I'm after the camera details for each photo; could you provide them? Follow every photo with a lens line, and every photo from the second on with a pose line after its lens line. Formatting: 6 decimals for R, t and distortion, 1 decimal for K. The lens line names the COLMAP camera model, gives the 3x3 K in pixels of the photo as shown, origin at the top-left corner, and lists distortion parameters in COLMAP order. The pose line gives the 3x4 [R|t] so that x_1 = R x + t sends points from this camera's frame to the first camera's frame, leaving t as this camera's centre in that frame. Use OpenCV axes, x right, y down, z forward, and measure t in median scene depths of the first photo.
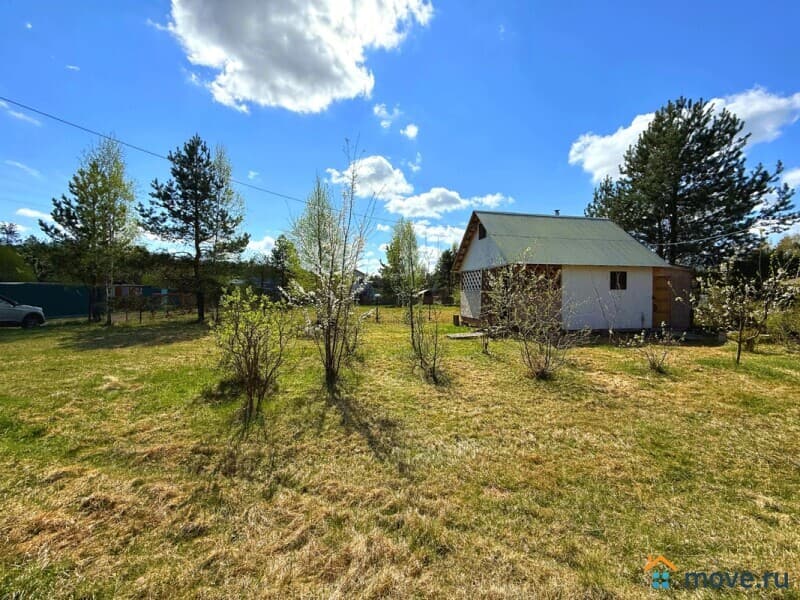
lens RADIAL K [[323.6, 0, 397.9], [0, 323.6, 300.8], [0, 0, 1]] dist [0.001199, 0.000045]
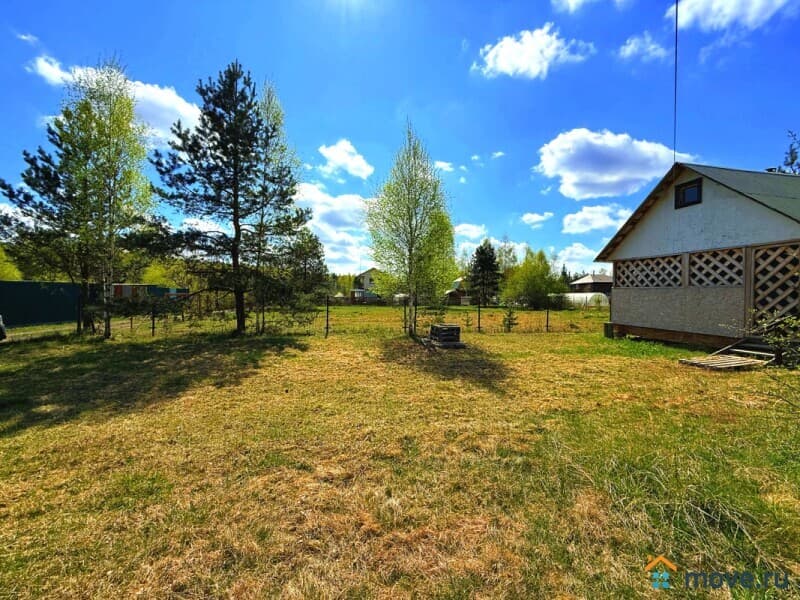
lens RADIAL K [[319.0, 0, 396.4], [0, 319.0, 299.7], [0, 0, 1]] dist [0.007516, -0.000038]
pose [[0.999992, 0.000766, 0.003900, -0.286531], [-0.000740, 0.999976, -0.006831, -0.002117], [-0.003905, 0.006828, 0.999969, 0.322711]]
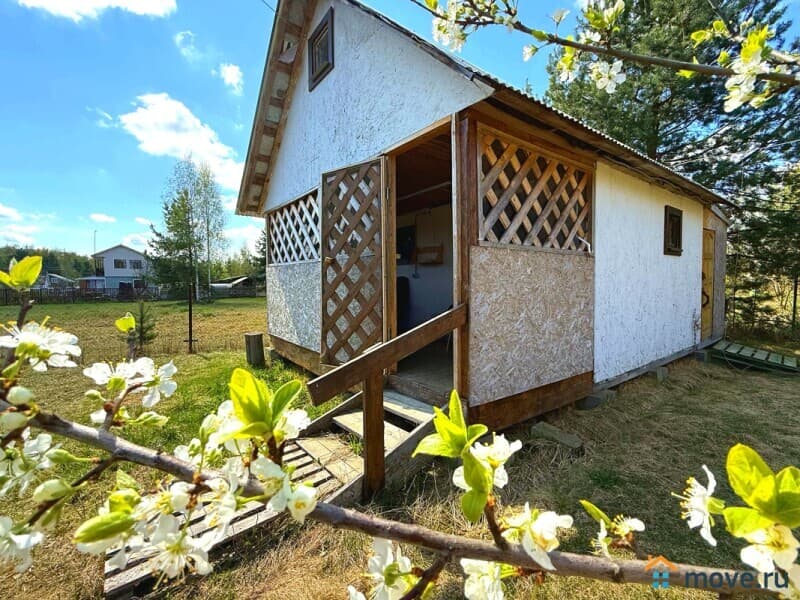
lens RADIAL K [[323.6, 0, 397.9], [0, 323.6, 300.8], [0, 0, 1]] dist [0.001199, 0.000045]
pose [[0.887447, -0.035253, 0.459560, 0.161294], [0.020273, 0.999091, 0.037492, -0.003846], [-0.460464, -0.023956, 0.887355, 0.626272]]
